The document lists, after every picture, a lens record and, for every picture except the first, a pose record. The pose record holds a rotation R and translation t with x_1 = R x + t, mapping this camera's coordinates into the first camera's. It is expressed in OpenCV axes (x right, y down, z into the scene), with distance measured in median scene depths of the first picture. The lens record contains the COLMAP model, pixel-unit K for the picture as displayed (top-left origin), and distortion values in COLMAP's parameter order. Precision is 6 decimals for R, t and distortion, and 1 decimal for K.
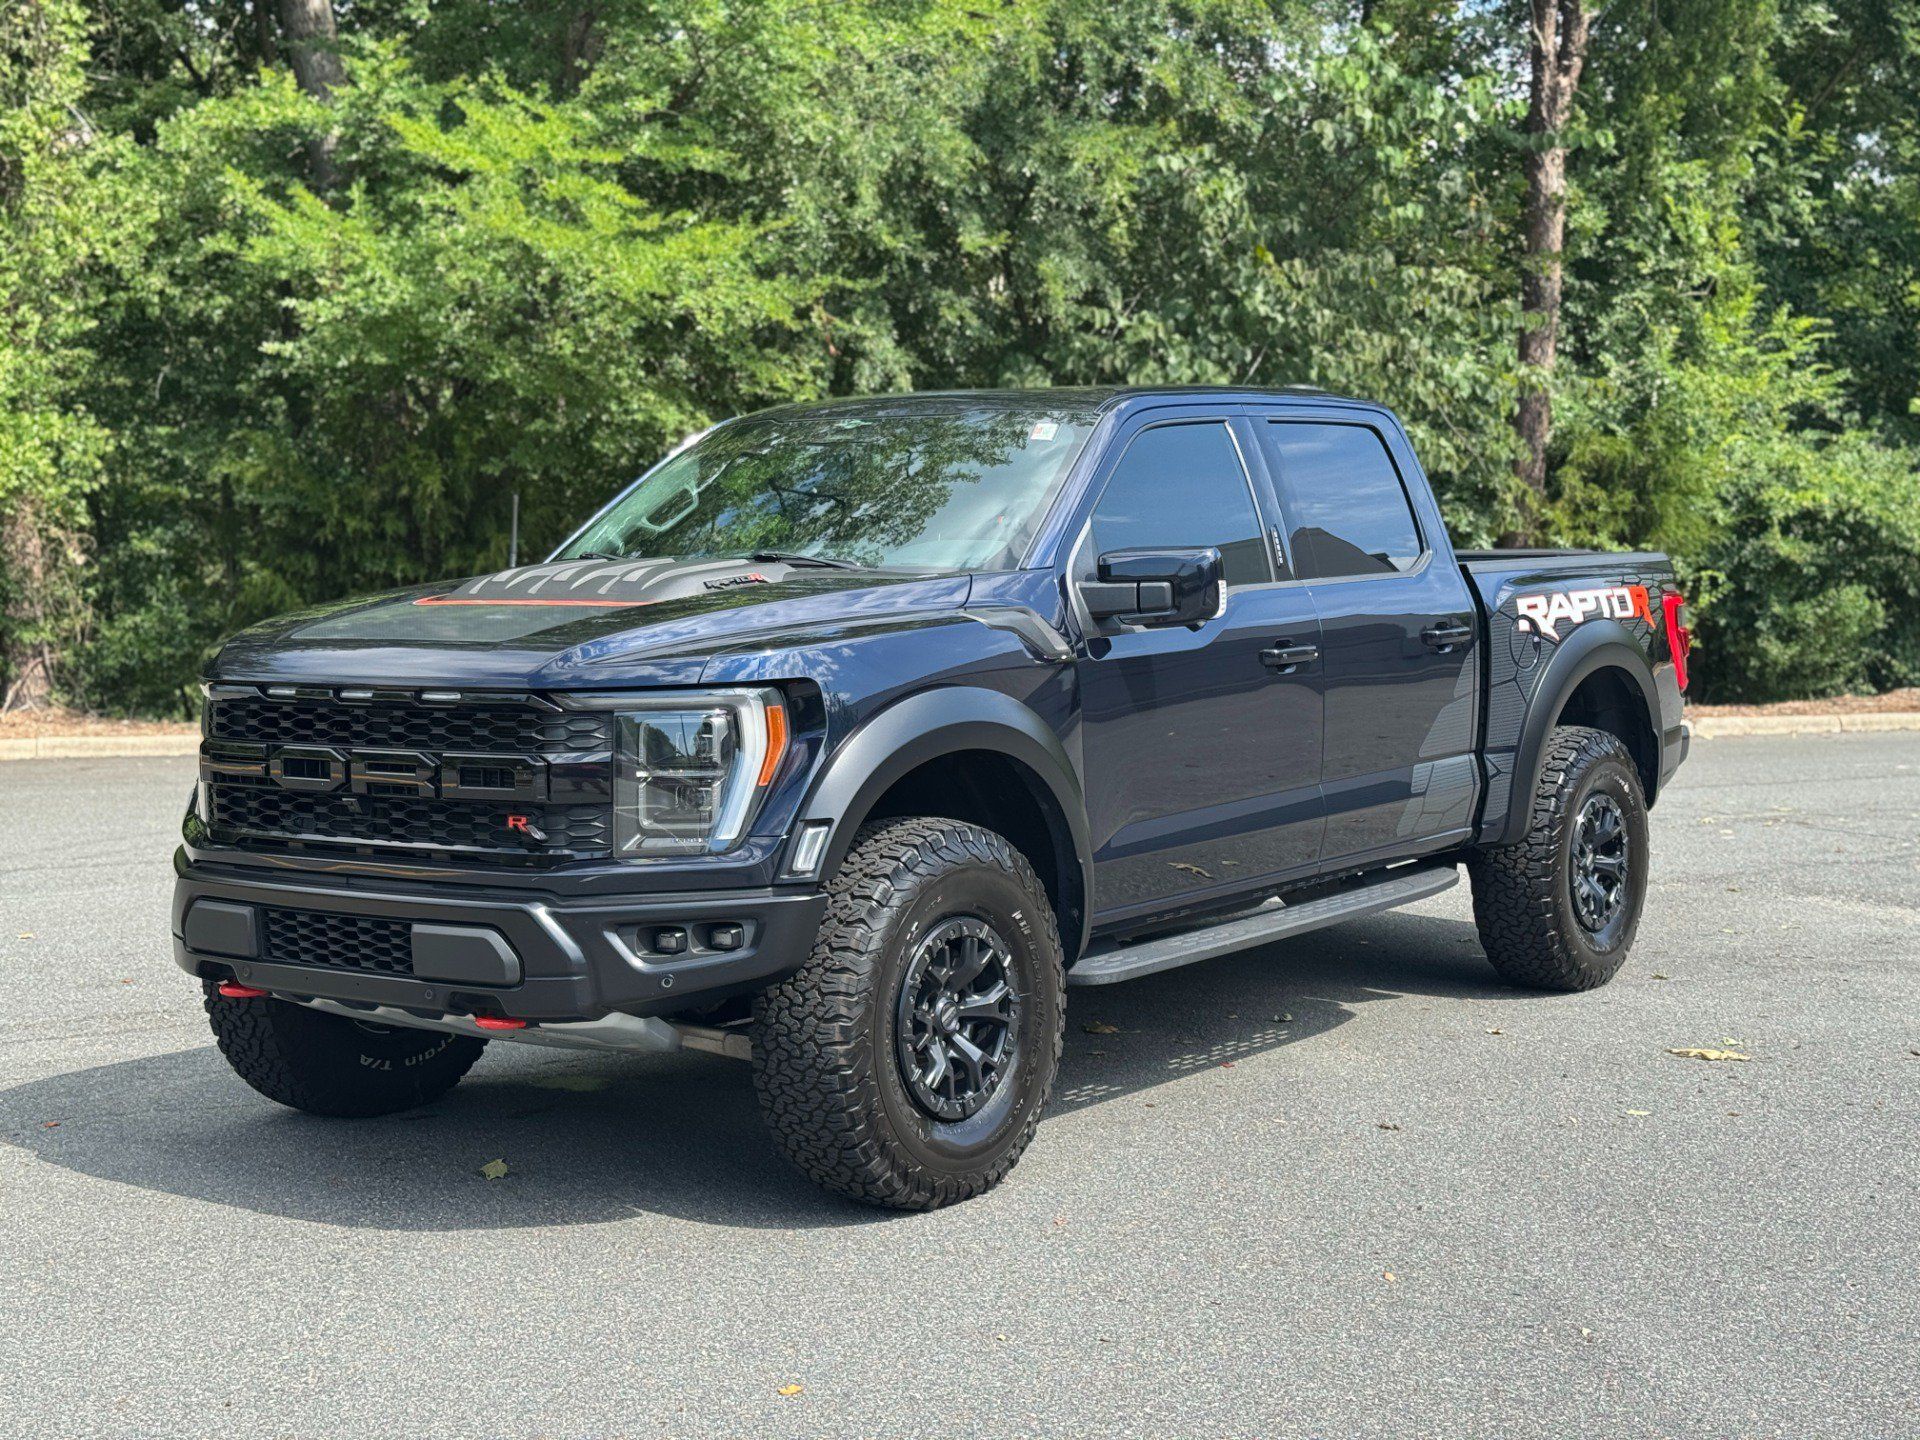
lens RADIAL K [[2653.9, 0, 962.0], [0, 2653.9, 722.8], [0, 0, 1]] dist [0.194306, -0.436178]
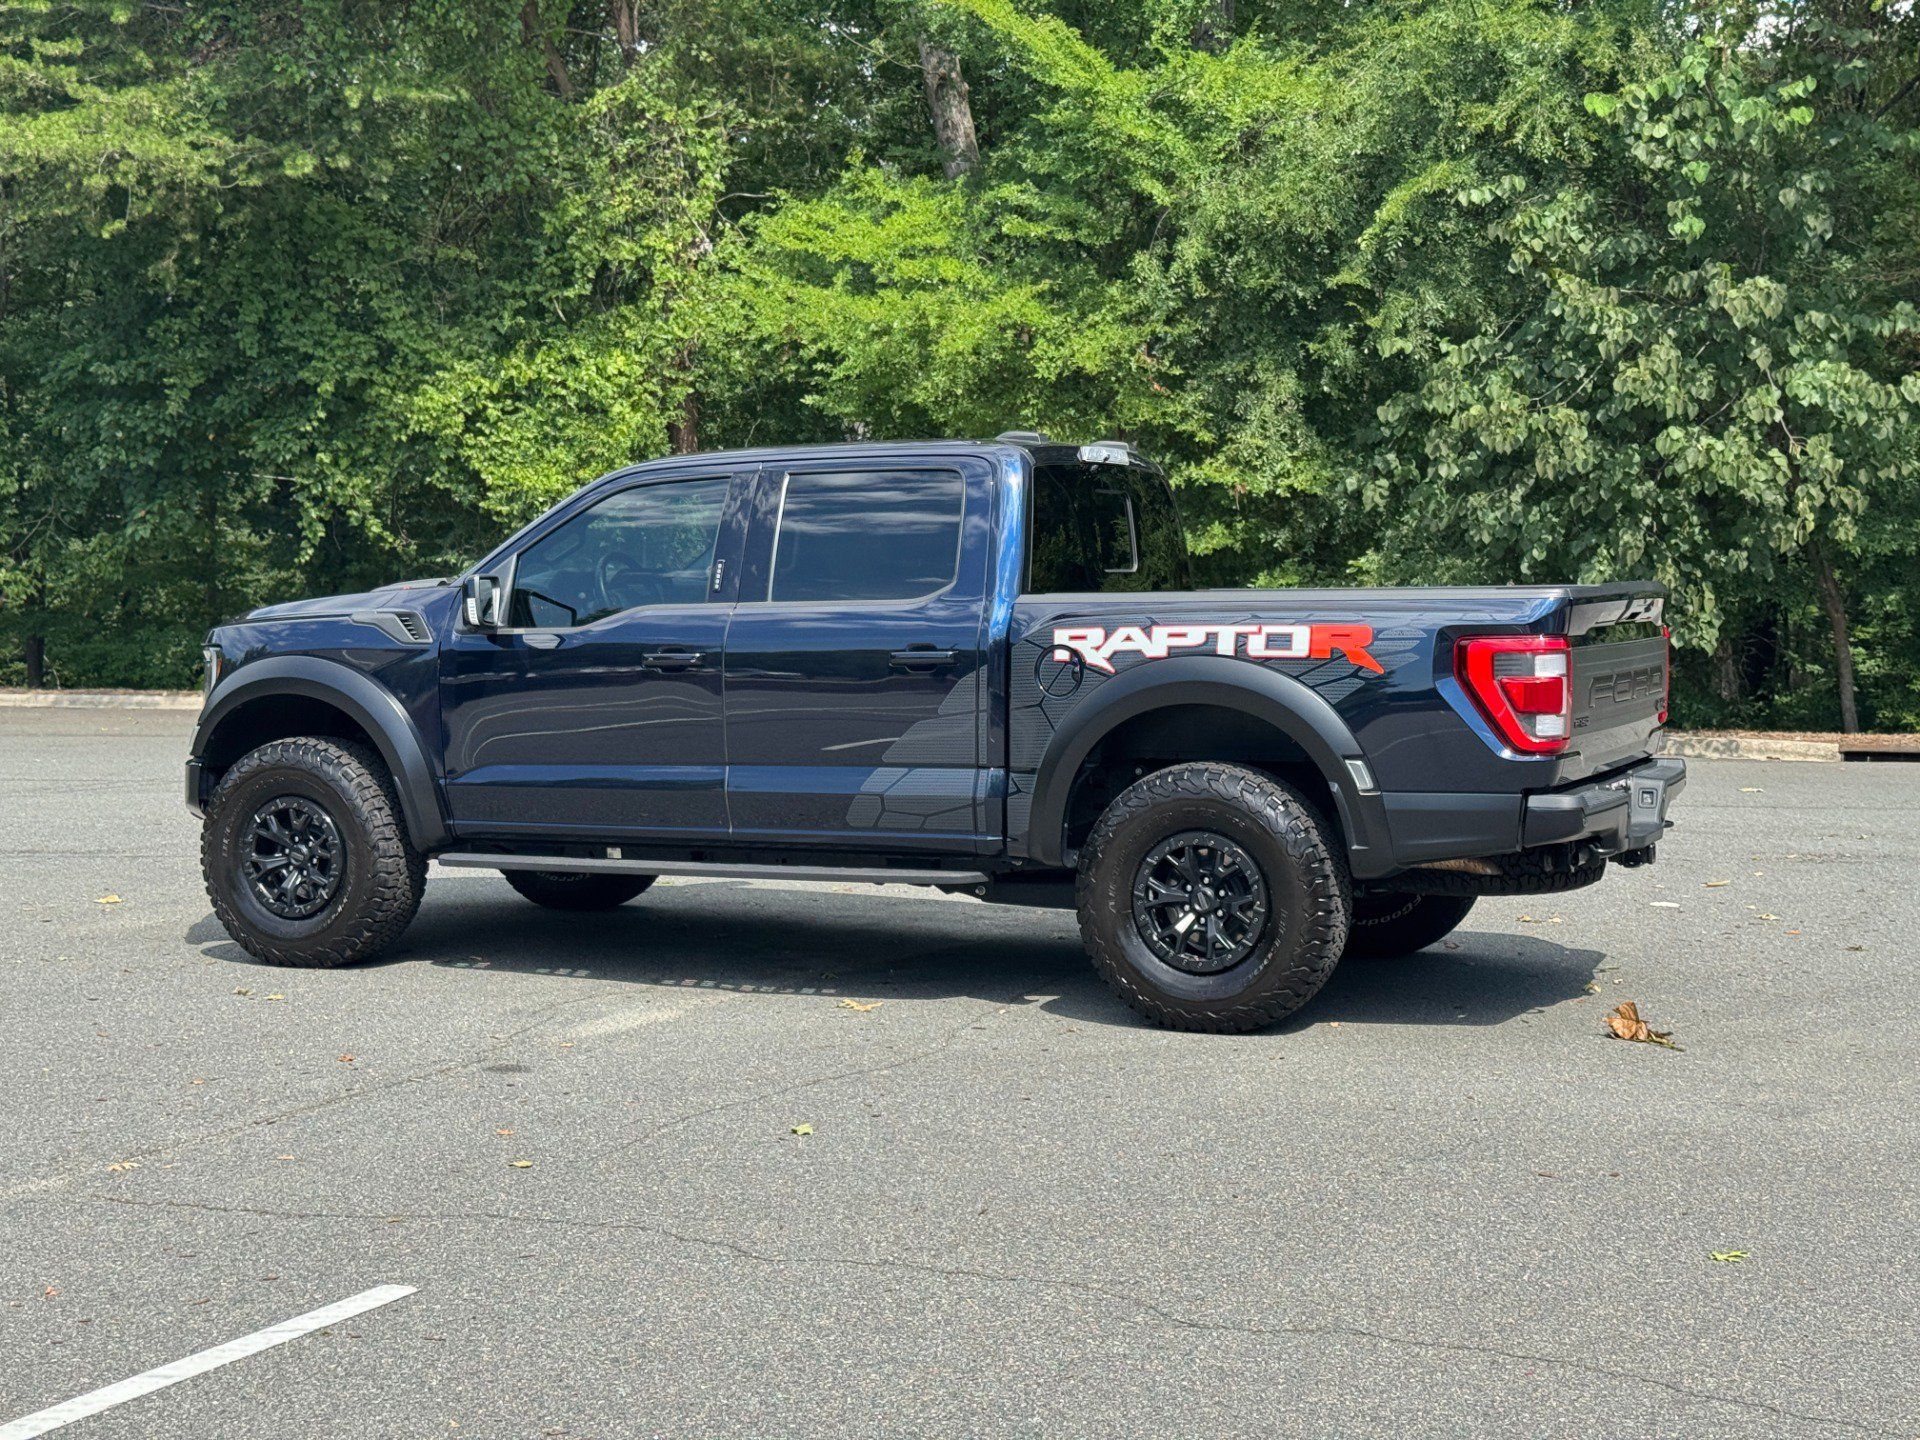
lens RADIAL K [[2653.9, 0, 962.0], [0, 2653.9, 722.8], [0, 0, 1]] dist [0.194306, -0.436178]
pose [[0.810110, 0.038301, -0.585025, 0.549775], [-0.037294, 0.999209, 0.013774, -0.008775], [0.585091, 0.010659, 0.810898, 0.027121]]
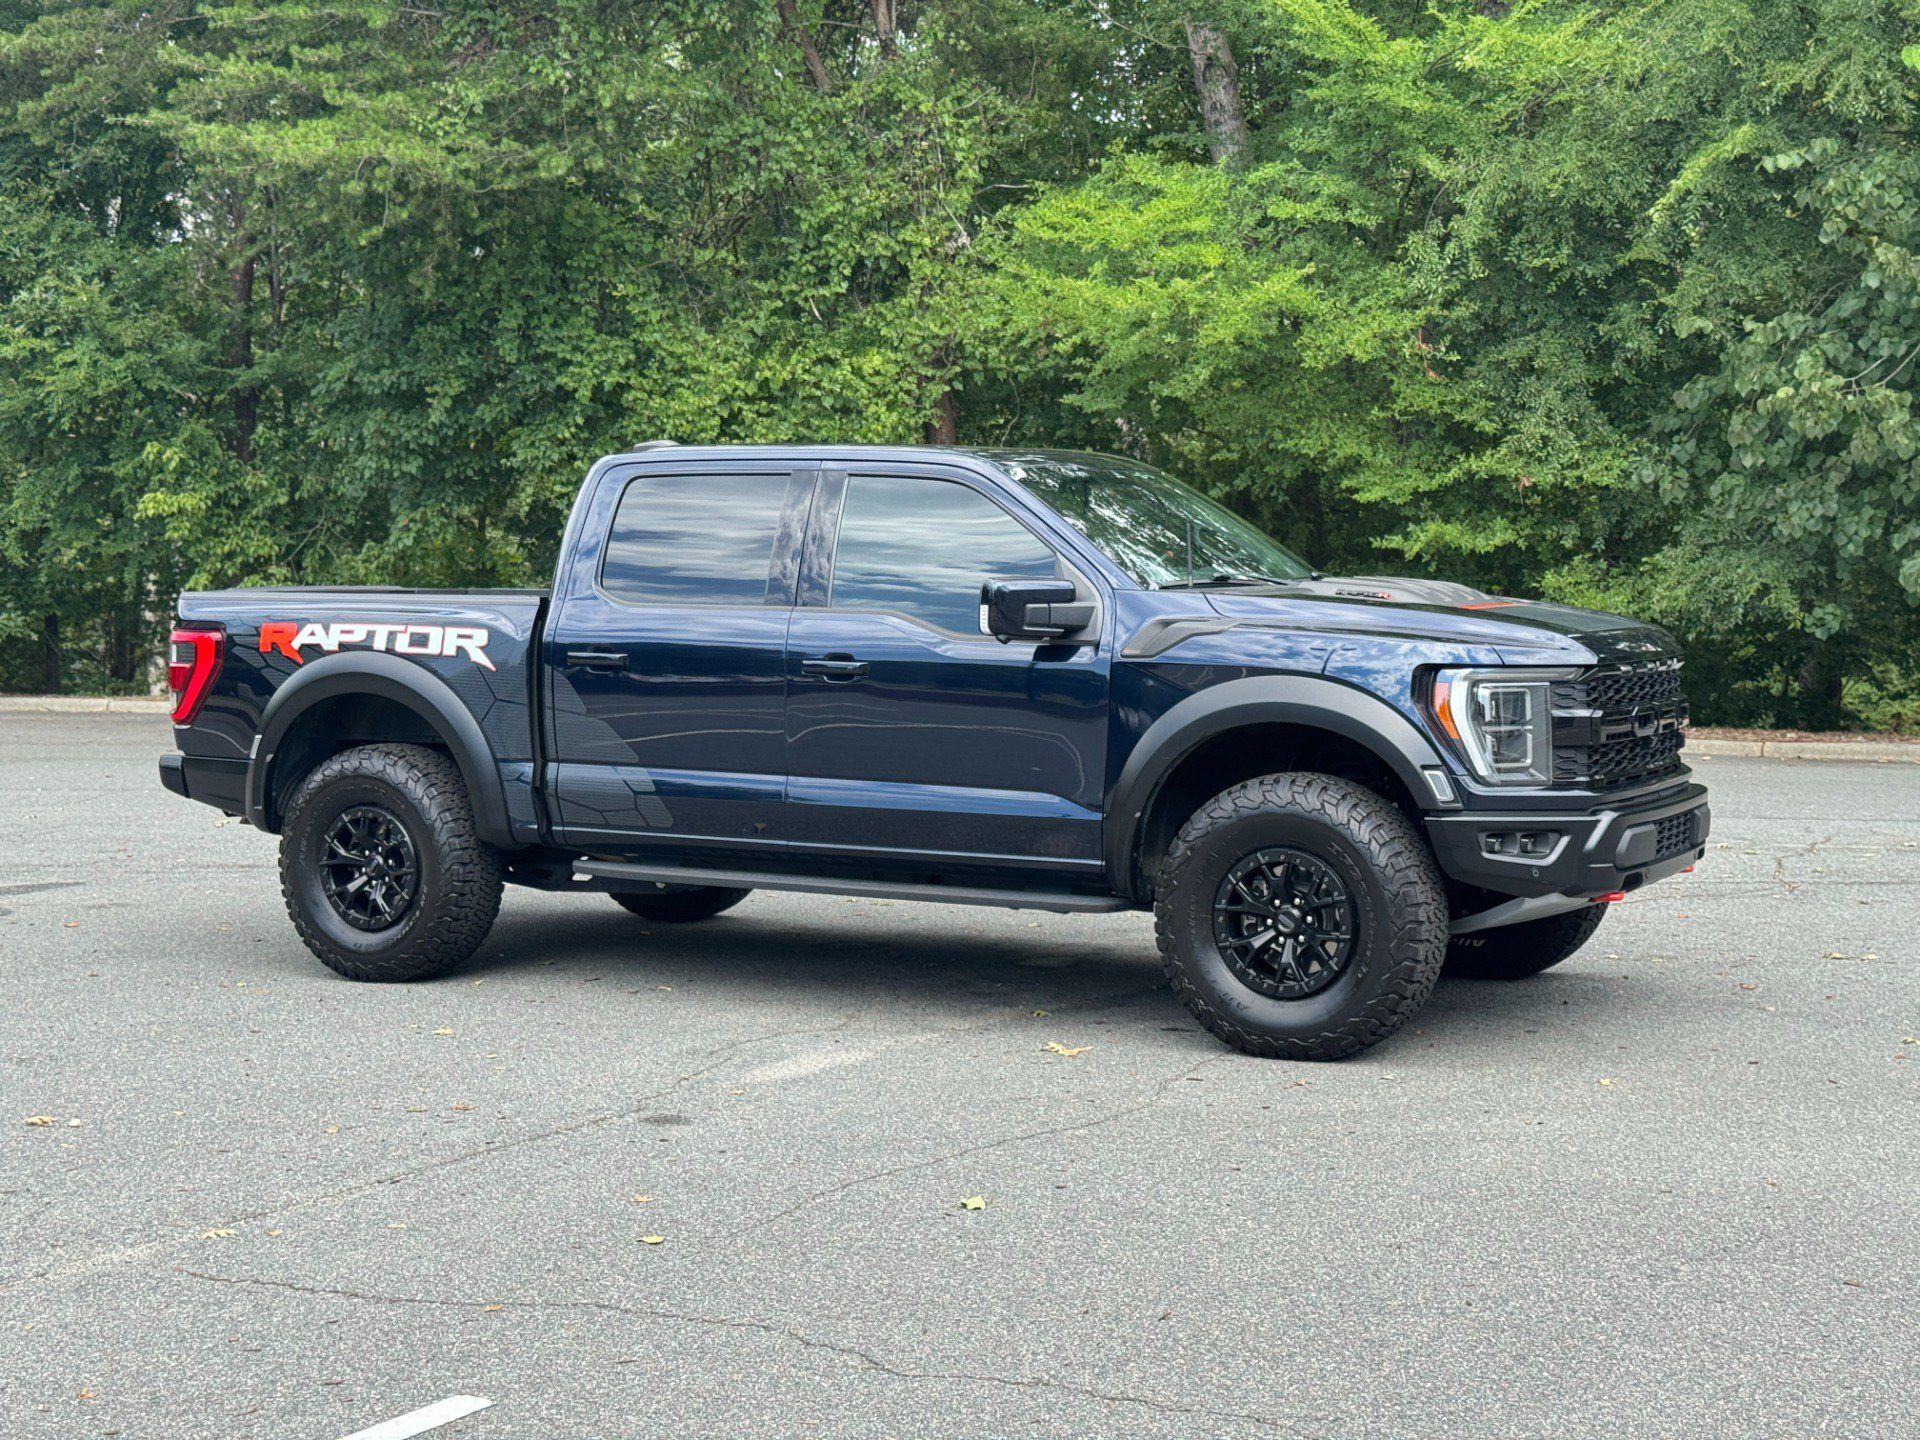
lens RADIAL K [[2653.9, 0, 962.0], [0, 2653.9, 722.8], [0, 0, 1]] dist [0.194306, -0.436178]
pose [[0.741680, 0.036169, -0.669778, 0.531905], [-0.034304, 0.999284, 0.015977, -0.010017], [0.669877, 0.011126, 0.742389, 0.072166]]
